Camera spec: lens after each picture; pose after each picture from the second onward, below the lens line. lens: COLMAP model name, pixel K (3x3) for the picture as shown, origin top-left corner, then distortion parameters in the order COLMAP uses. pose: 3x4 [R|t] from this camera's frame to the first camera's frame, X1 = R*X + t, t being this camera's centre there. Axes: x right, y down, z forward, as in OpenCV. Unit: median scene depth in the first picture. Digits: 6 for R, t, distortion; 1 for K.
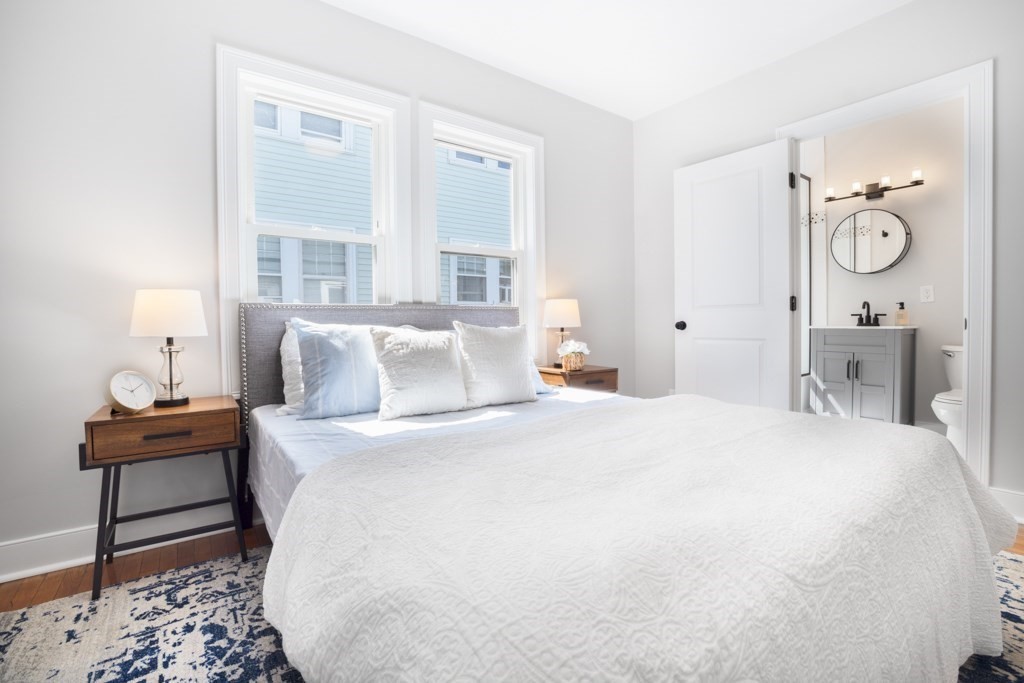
lens RADIAL K [[465.2, 0, 509.3], [0, 465.2, 330.3], [0, 0, 1]] dist [-0.037692, 0.006826]
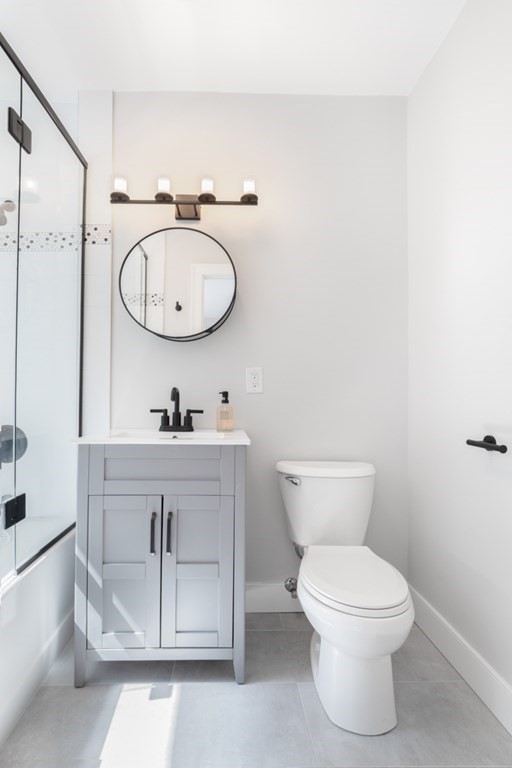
lens RADIAL K [[330.5, 0, 254.5], [0, 330.5, 397.9], [0, 0, 1]] dist [-0.002776, -0.000176]
pose [[0.526203, 0.019814, 0.850128, 0.488376], [0.000979, 0.999714, -0.023907, -0.041033], [-0.850359, 0.013413, 0.526033, 0.703077]]
